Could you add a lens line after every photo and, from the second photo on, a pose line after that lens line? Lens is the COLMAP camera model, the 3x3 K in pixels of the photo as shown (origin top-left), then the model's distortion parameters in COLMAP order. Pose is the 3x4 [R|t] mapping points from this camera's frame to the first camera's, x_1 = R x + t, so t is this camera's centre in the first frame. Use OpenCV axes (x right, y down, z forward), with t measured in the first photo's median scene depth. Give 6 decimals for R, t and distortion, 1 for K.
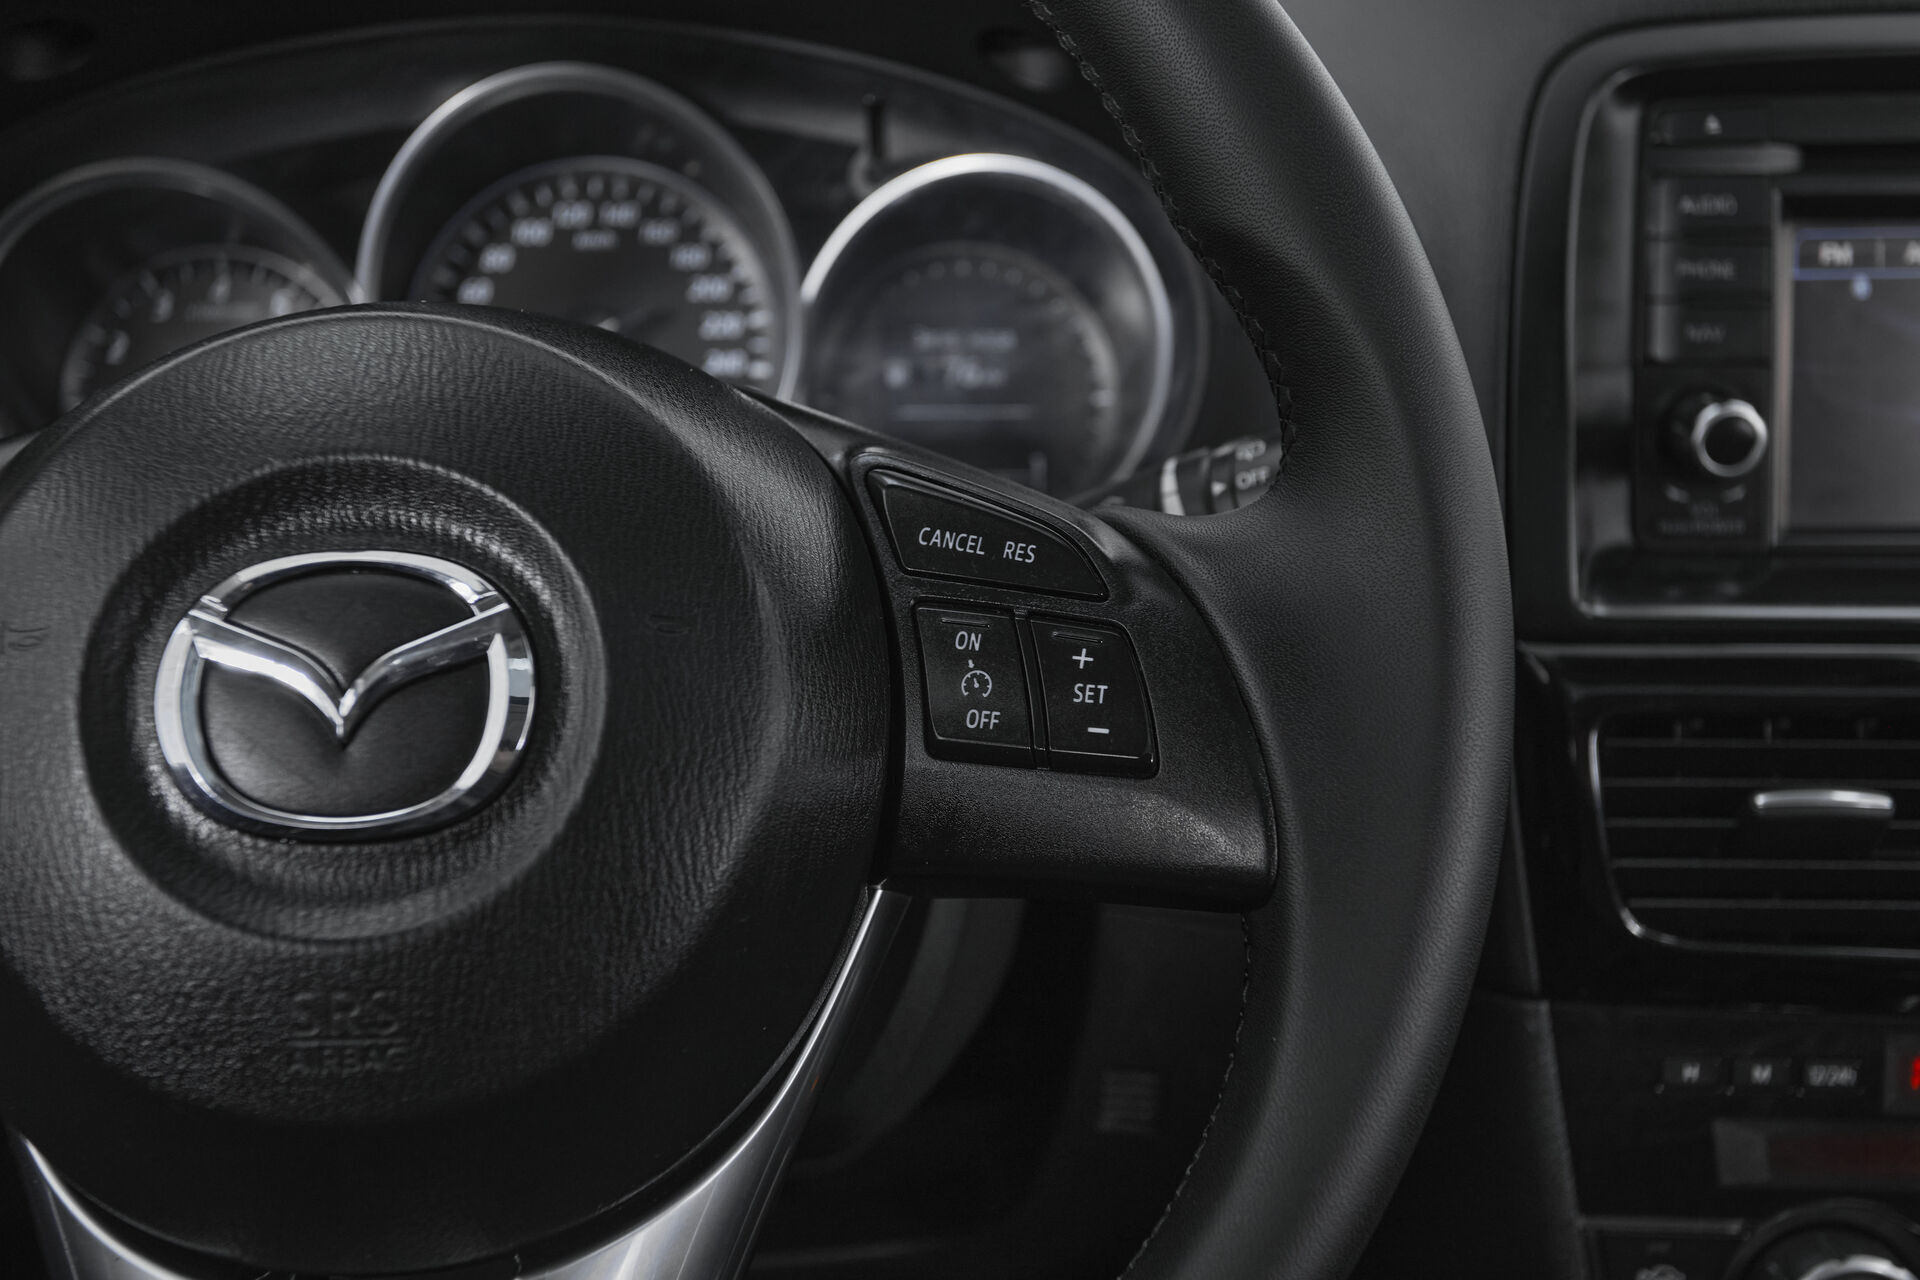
lens RADIAL K [[2103.9, 0, 946.1], [0, 2103.9, 640.9], [0, 0, 1]] dist [0.029271, 0.000000]
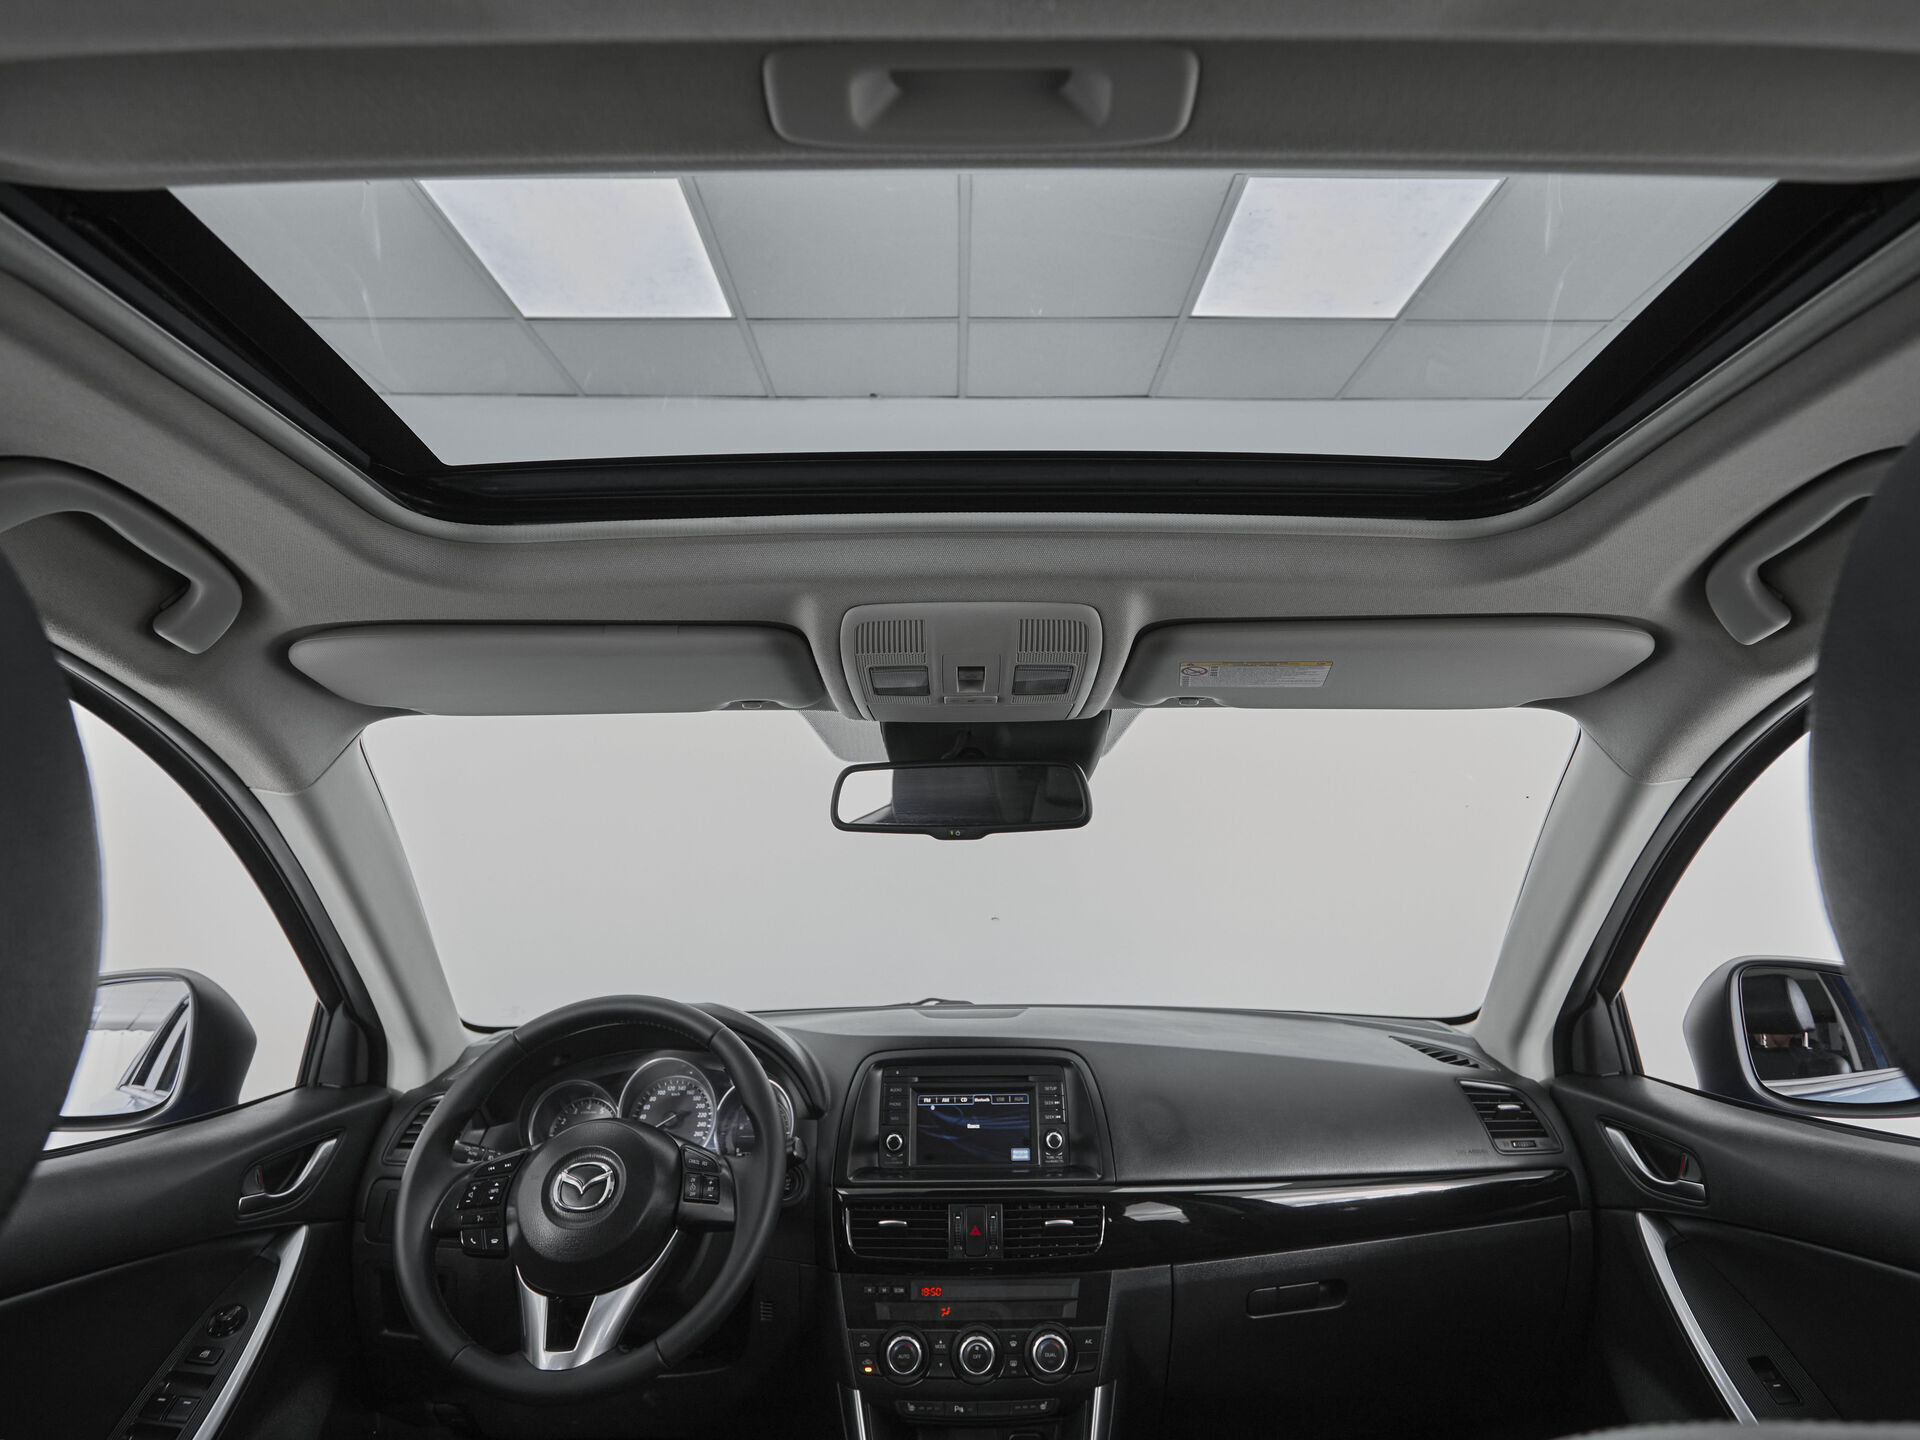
lens RADIAL K [[1031.5, 0, 967.4], [0, 1031.5, 720.5], [0, 0, 1]] dist [-0.001103, -0.003446]
pose [[0.999452, -0.015718, -0.029123, 0.652210], [0.000285, 0.884059, -0.467375, 0.157049], [0.033093, 0.467111, 0.883579, -1.564143]]
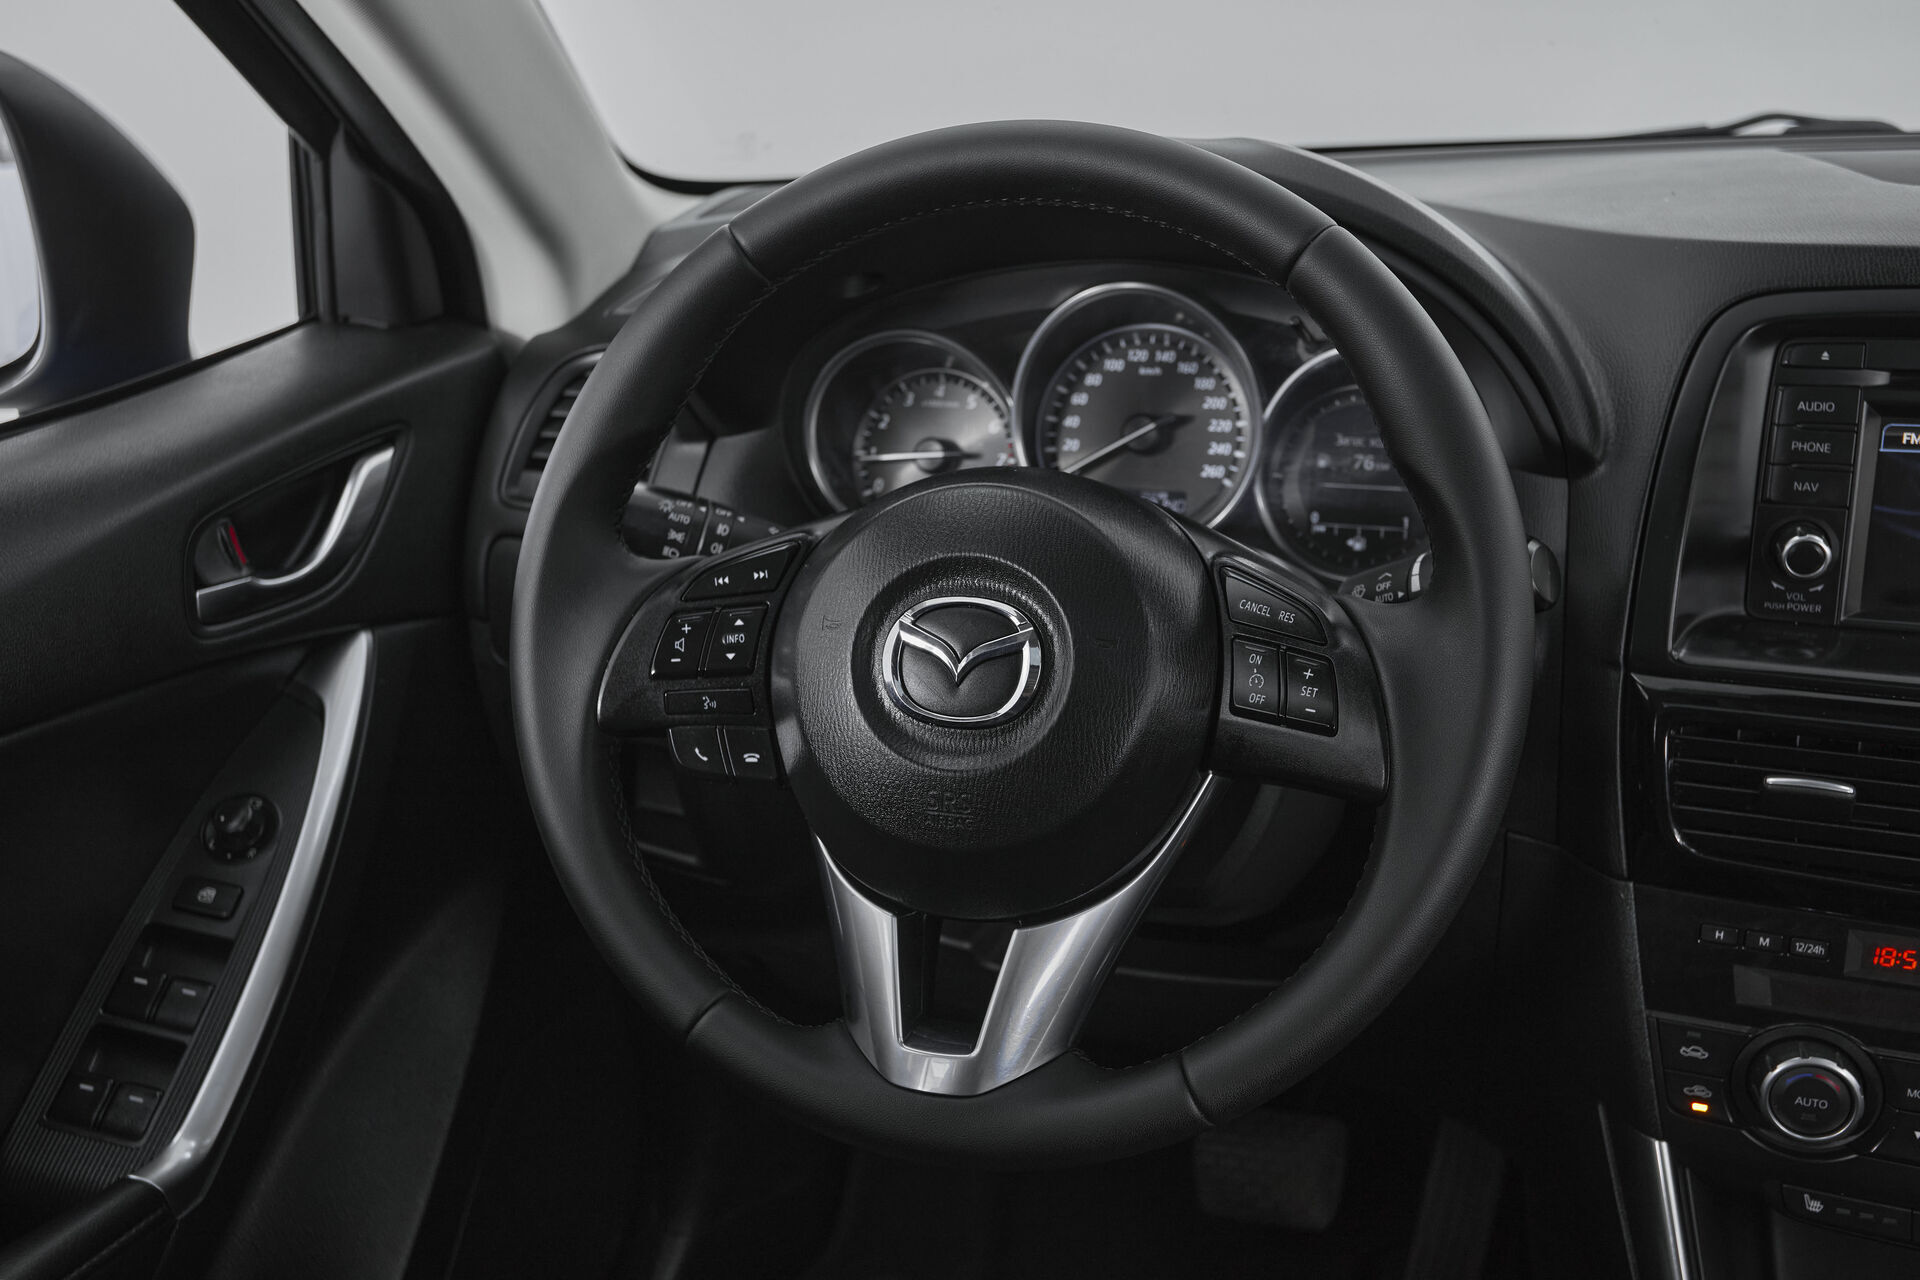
lens RADIAL K [[1817.2, 0, 957.5], [0, 1817.2, 640.7], [0, 0, 1]] dist [0.026546, 0.000000]
pose [[0.942736, 0.091976, -0.320606, 0.224974], [-0.070094, 0.994394, 0.079161, -0.102076], [0.326090, -0.052155, 0.943899, -0.563180]]
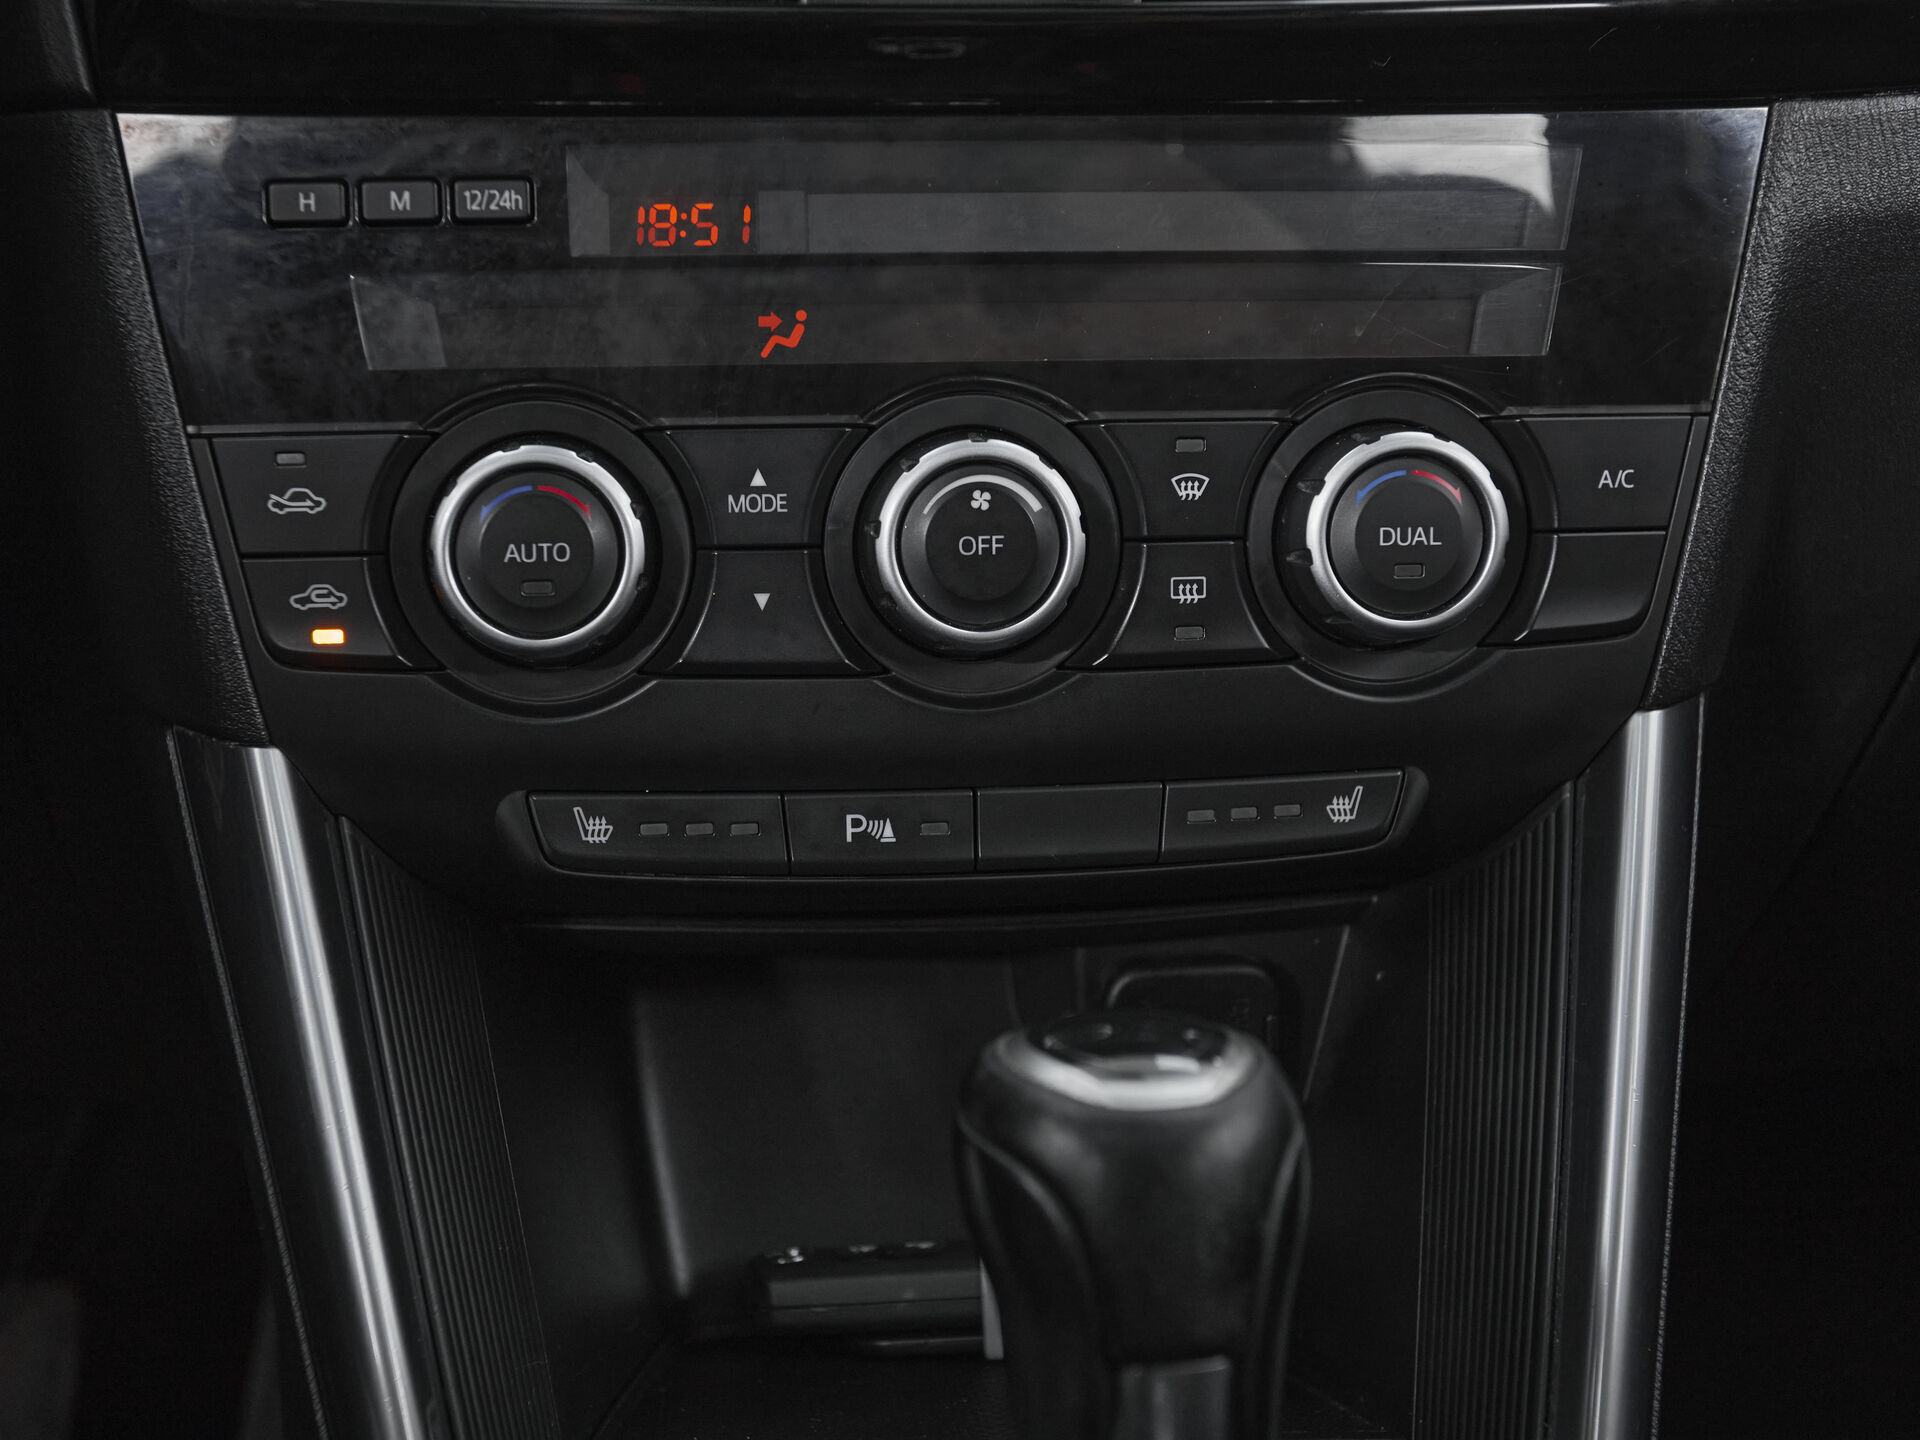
lens RADIAL K [[2342.3, 0, 884.9], [0, 2342.3, 727.8], [0, 0, 1]] dist [0.025229, 0.000000]
pose [[0.998994, -0.017913, 0.041122, 0.518405], [0.020776, 0.997310, -0.070298, 0.450878], [-0.039752, 0.071082, 0.996678, 0.184679]]
